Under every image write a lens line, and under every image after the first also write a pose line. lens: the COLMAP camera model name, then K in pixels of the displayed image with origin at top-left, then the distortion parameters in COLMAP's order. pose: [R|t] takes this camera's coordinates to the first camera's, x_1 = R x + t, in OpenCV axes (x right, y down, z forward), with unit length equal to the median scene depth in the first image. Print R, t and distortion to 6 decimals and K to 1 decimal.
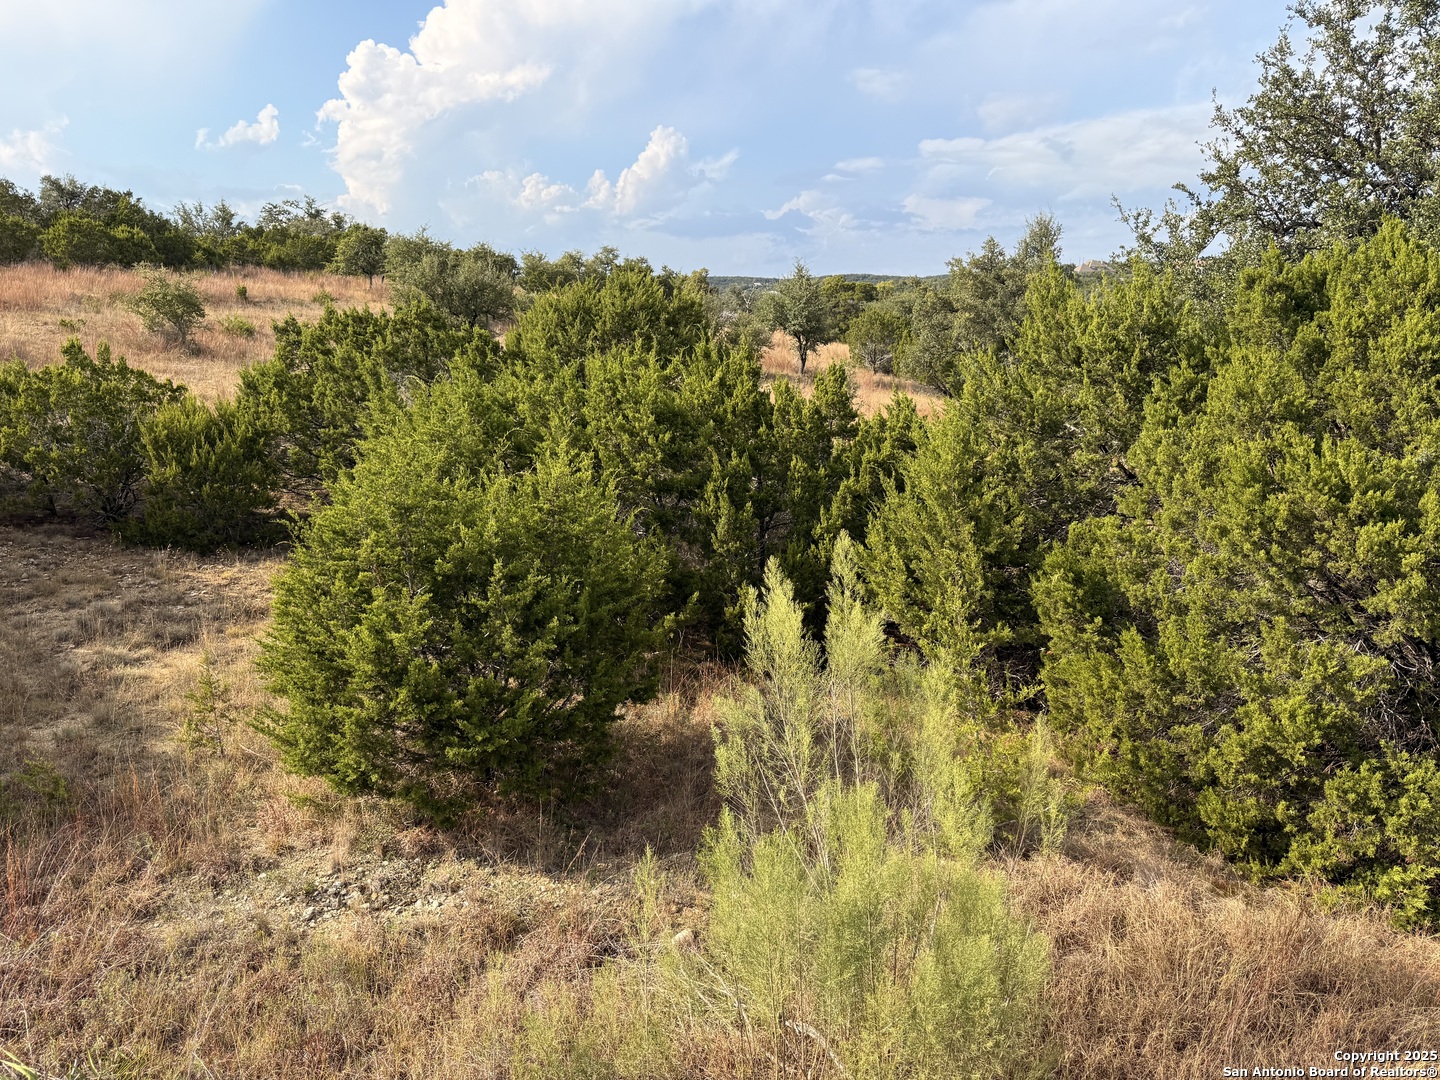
lens RADIAL K [[1021.8, 0, 720.0], [0, 1021.8, 540.0], [0, 0, 1]] dist [0.002902, -0.002423]
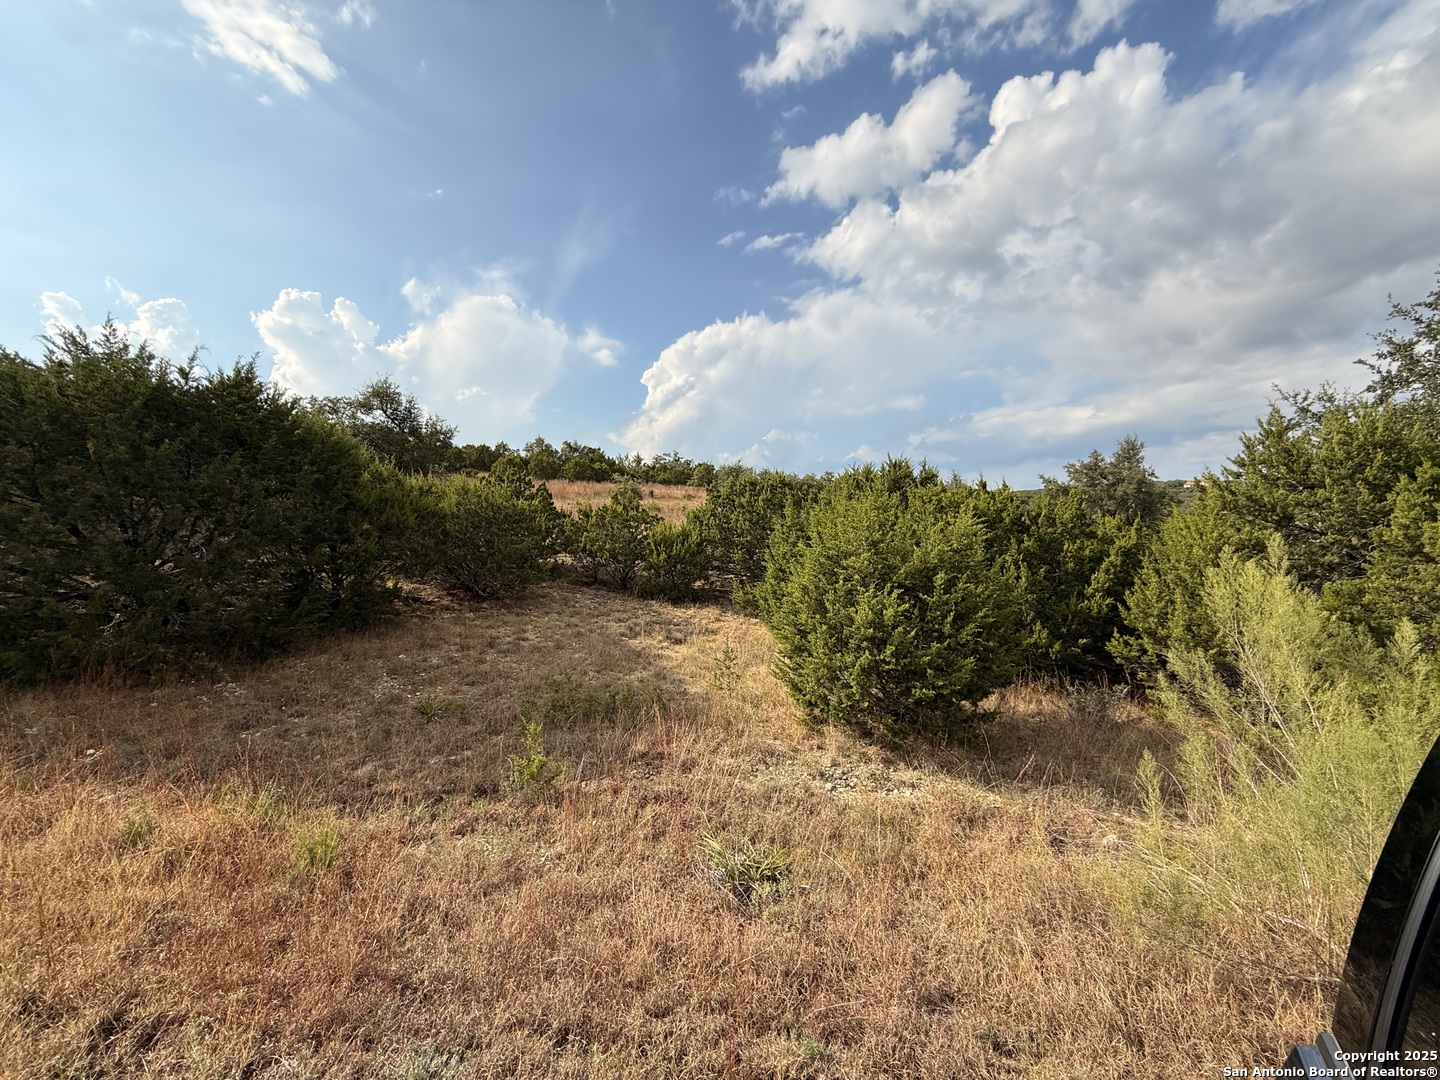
lens RADIAL K [[575.8, 0, 720.0], [0, 575.8, 540.0], [0, 0, 1]] dist [0.000277, -0.000472]
pose [[0.961011, 0.012674, -0.276218, -0.142213], [-0.058956, 0.985370, -0.159907, 0.062732], [0.270150, 0.169957, 0.947699, 0.025603]]
